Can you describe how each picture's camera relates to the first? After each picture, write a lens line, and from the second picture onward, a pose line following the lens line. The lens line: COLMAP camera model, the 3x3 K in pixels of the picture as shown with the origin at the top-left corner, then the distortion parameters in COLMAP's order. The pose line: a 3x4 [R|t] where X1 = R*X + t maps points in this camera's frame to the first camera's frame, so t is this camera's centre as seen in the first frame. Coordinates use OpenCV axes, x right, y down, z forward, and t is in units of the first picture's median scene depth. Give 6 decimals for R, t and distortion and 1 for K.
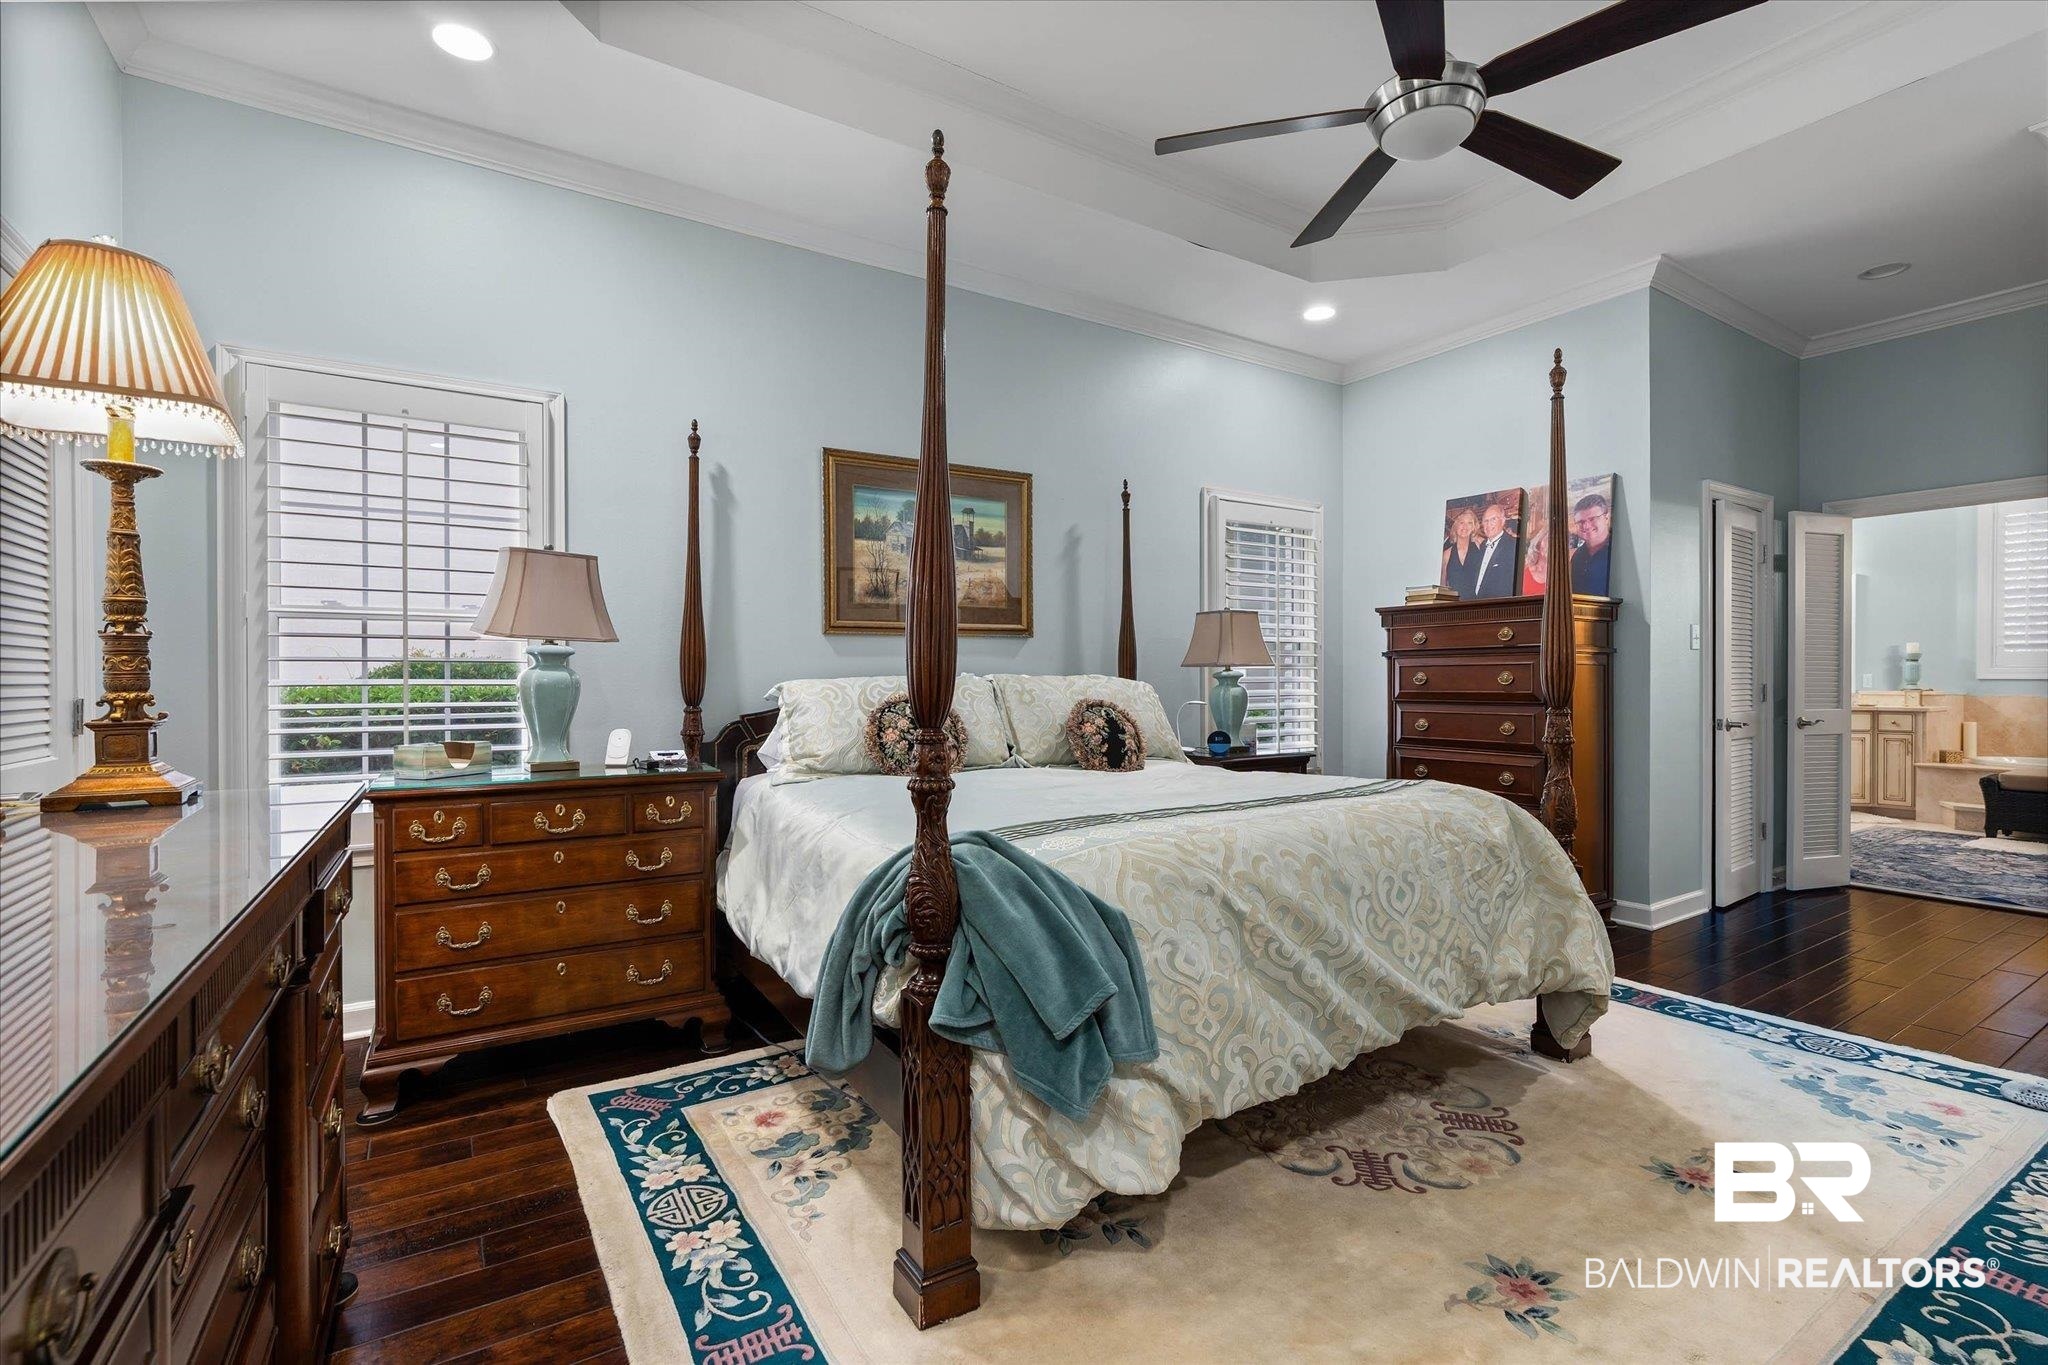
lens RADIAL K [[922.7, 0, 1036.9], [0, 922.7, 684.1], [0, 0, 1]] dist [0.001989, 0.000589]
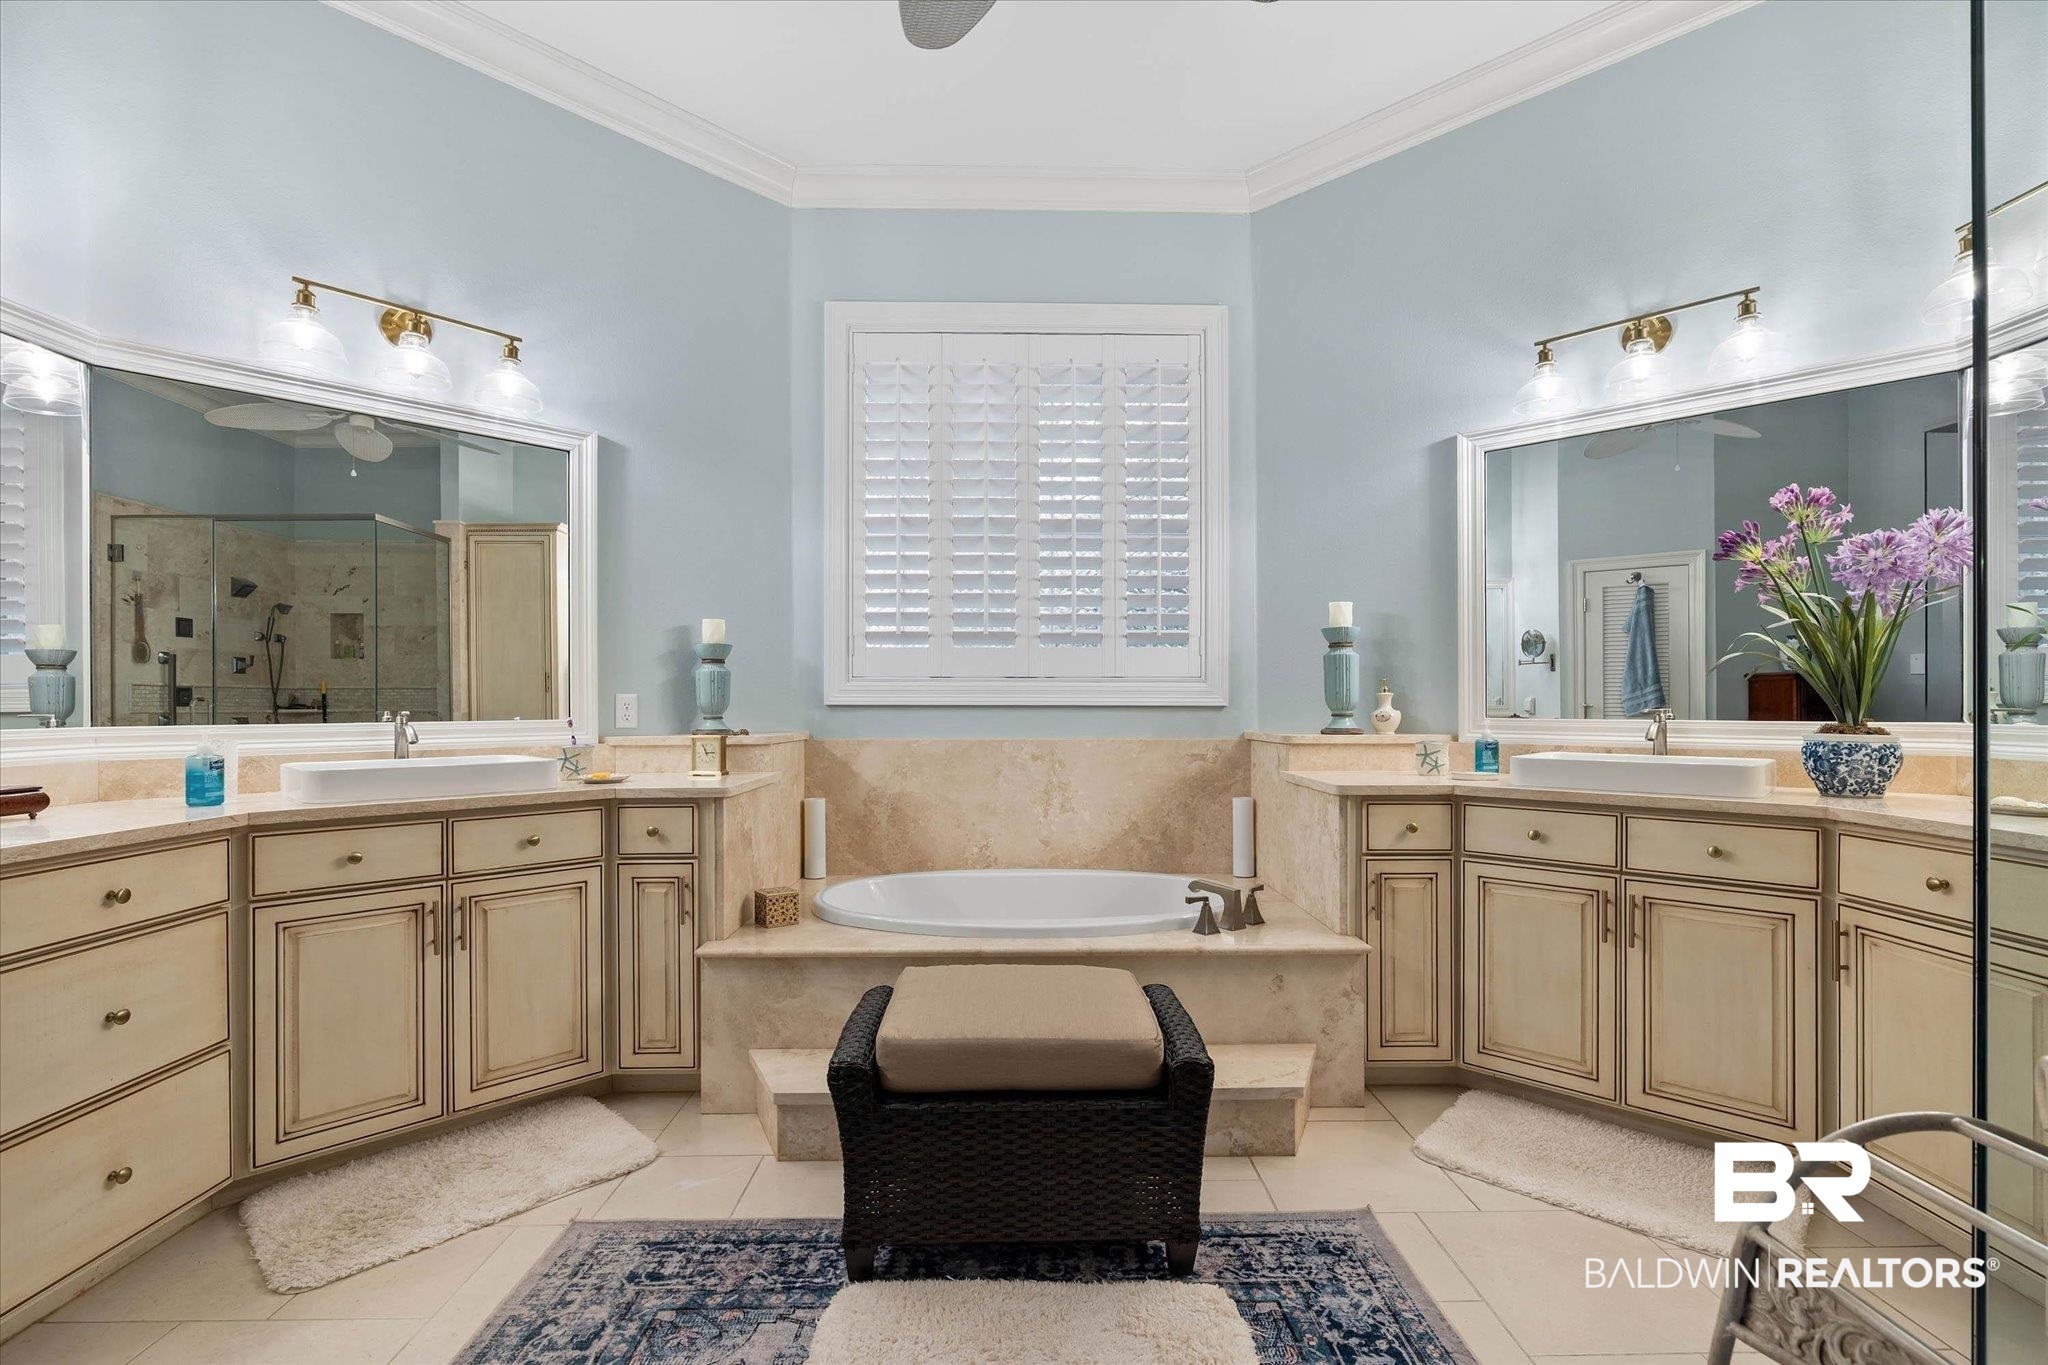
lens RADIAL K [[922.7, 0, 1036.2], [0, 922.7, 681.4], [0, 0, 1]] dist [0.001989, 0.000589]
pose [[0.527649, 0.019118, 0.849247, 1.050198], [0.011259, 0.999501, -0.029496, -0.004255], [-0.849388, 0.025125, 0.527170, 1.030428]]
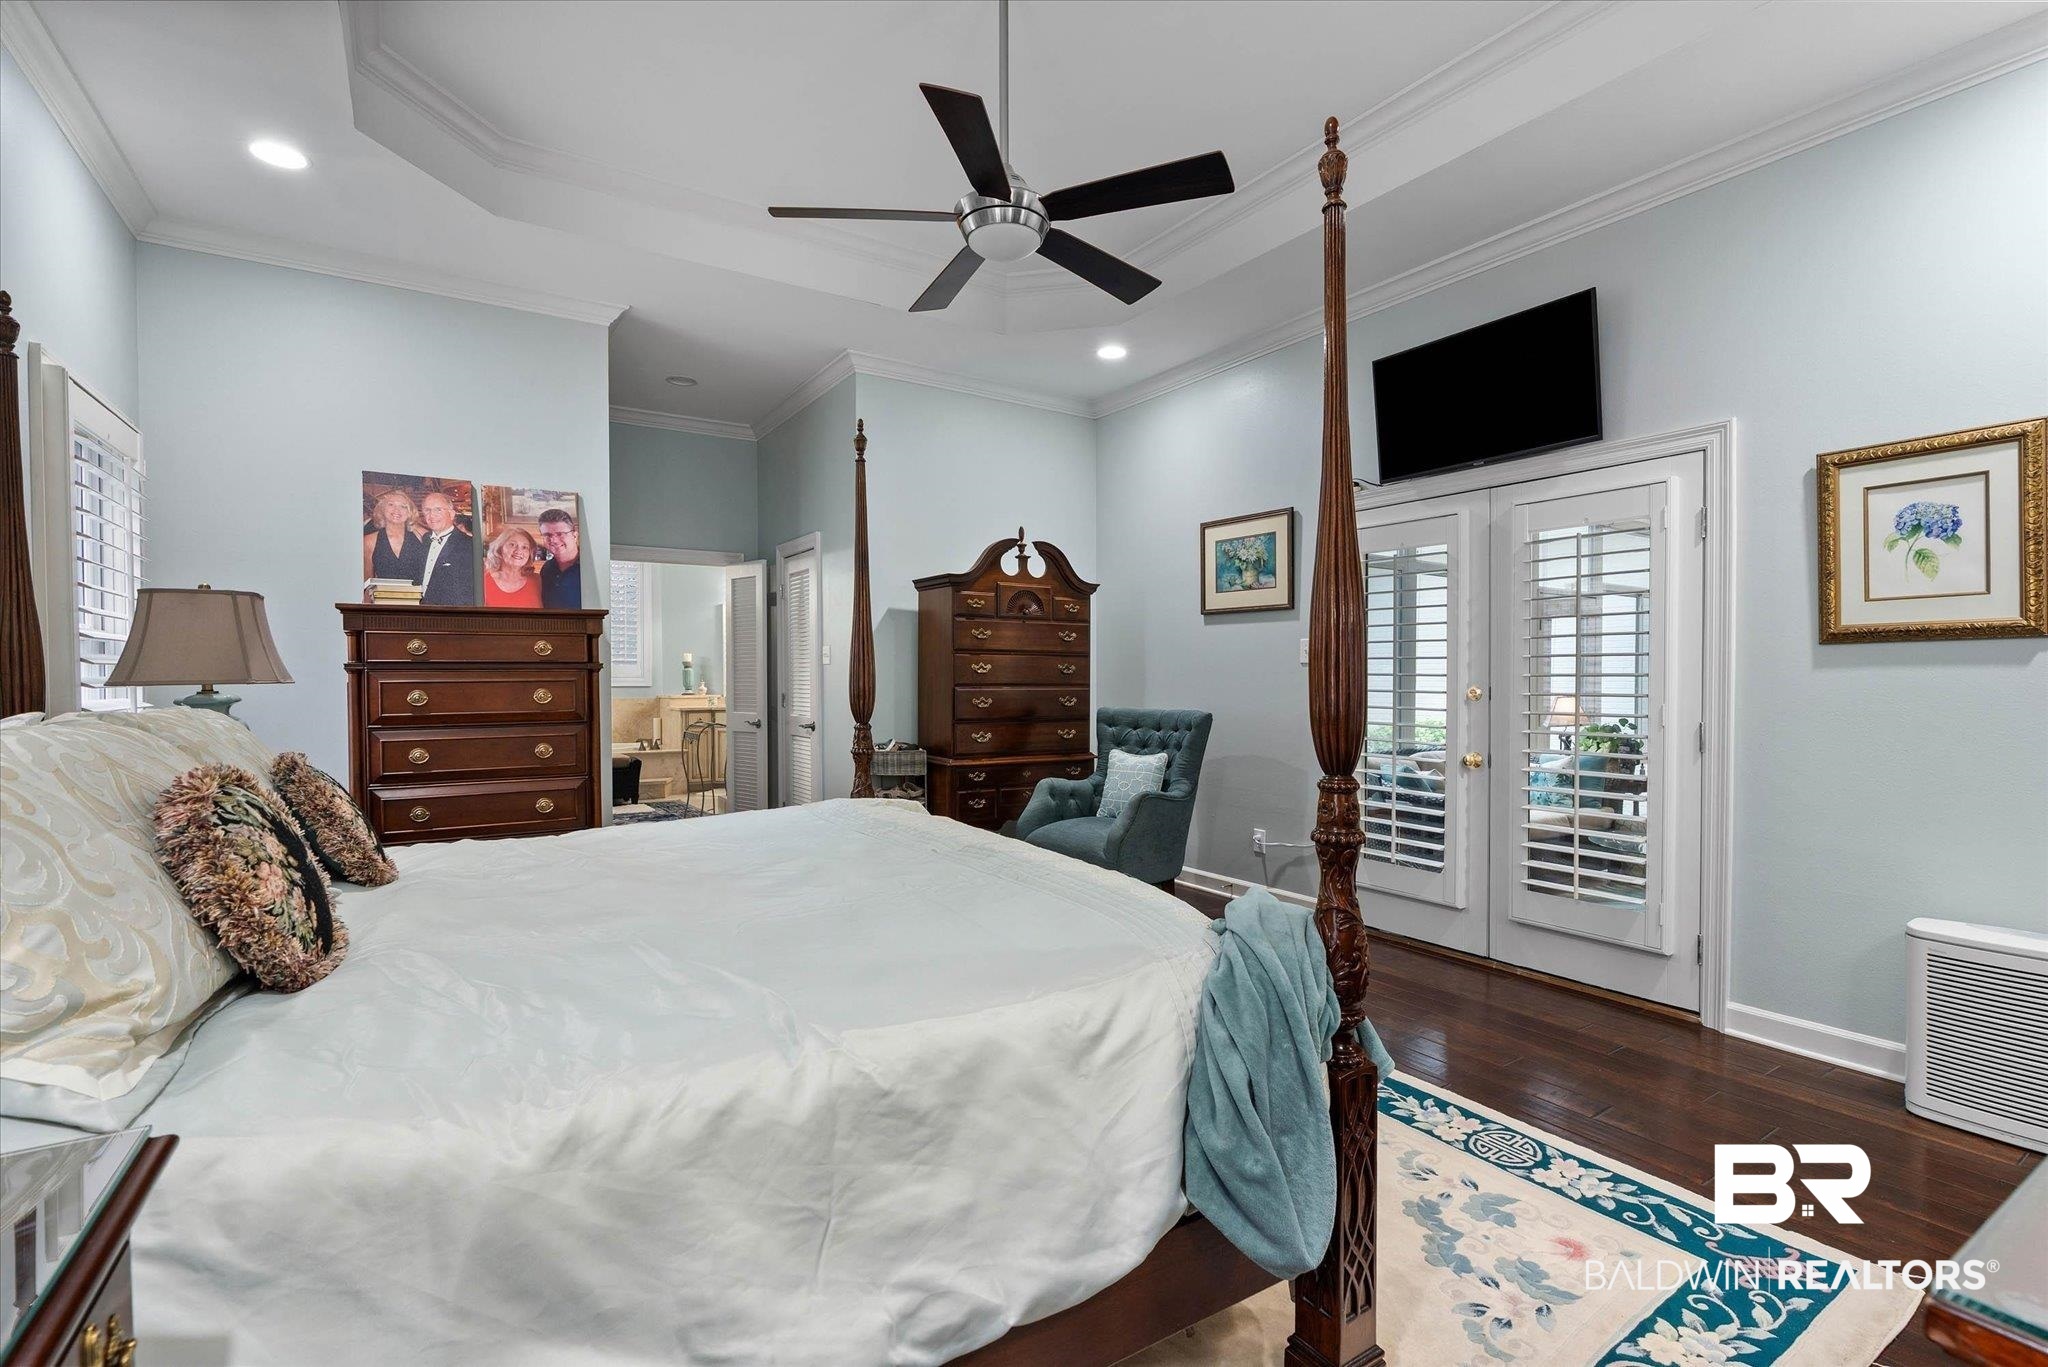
lens RADIAL K [[922.7, 0, 1032.0], [0, 922.7, 683.0], [0, 0, 1]] dist [0.001989, 0.000589]
pose [[-0.008659, -0.008938, 0.999923, -0.348860], [0.015283, 0.999842, 0.009070, -0.017400], [-0.999846, 0.015360, -0.008521, 0.442586]]
